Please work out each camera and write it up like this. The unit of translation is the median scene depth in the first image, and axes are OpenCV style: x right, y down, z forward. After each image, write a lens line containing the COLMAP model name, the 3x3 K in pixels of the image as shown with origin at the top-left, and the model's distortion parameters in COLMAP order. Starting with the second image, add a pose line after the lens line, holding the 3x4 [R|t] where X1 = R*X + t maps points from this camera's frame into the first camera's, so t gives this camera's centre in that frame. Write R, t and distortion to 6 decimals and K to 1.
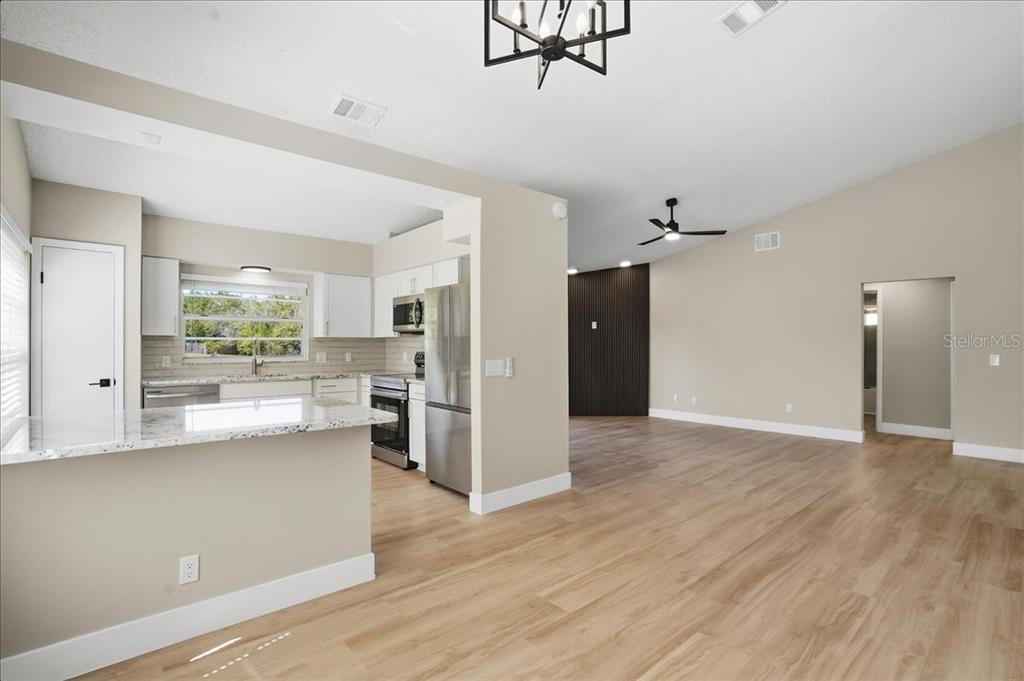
lens RADIAL K [[475.5, 0, 512.0], [0, 475.5, 340.5], [0, 0, 1]] dist [-0.069524, 0.023624]
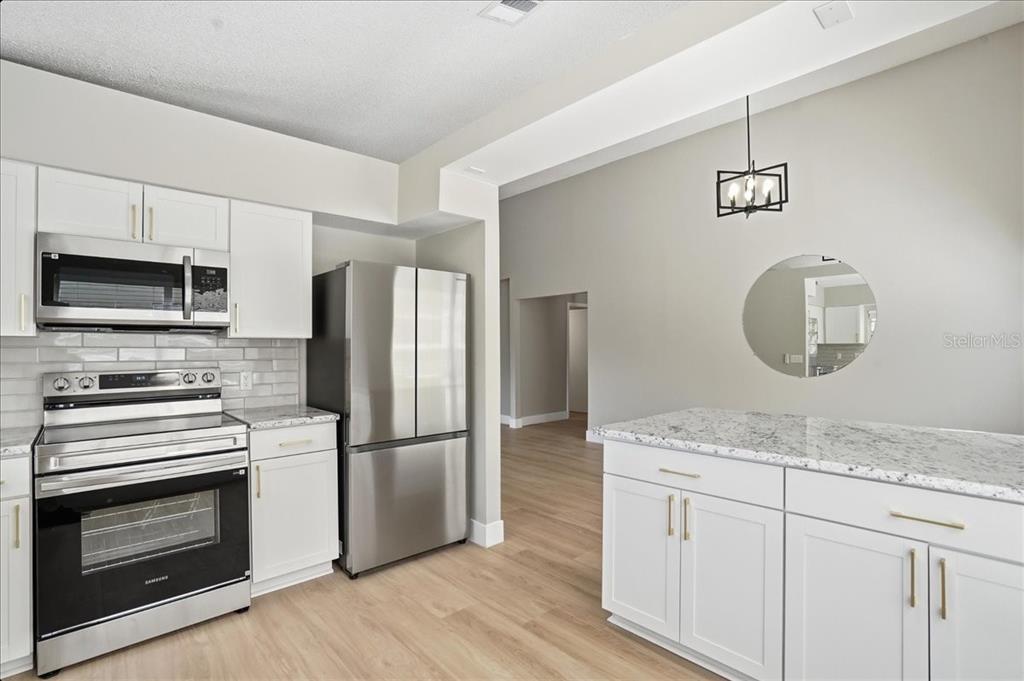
lens RADIAL K [[475.5, 0, 512.0], [0, 475.5, 340.5], [0, 0, 1]] dist [-0.069524, 0.023624]
pose [[0.020882, -0.002399, 0.999779, -0.752122], [-0.005771, 0.999980, 0.002520, -0.009003], [-0.999765, -0.005822, 0.020868, 0.761197]]
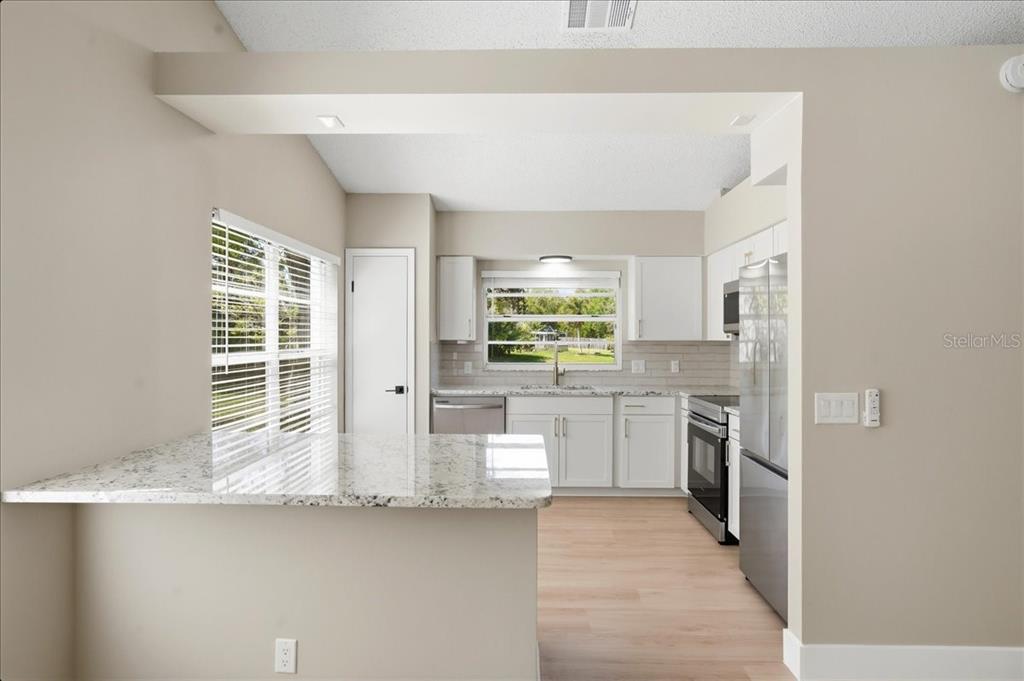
lens RADIAL K [[563.6, 0, 525.8], [0, 563.6, 336.6], [0, 0, 1]] dist [-0.025745, 0.001137]
pose [[0.737552, -0.001201, -0.675289, 0.104315], [0.003771, 0.999990, 0.002340, -0.019782], [0.675280, -0.004273, 0.737549, 0.251478]]
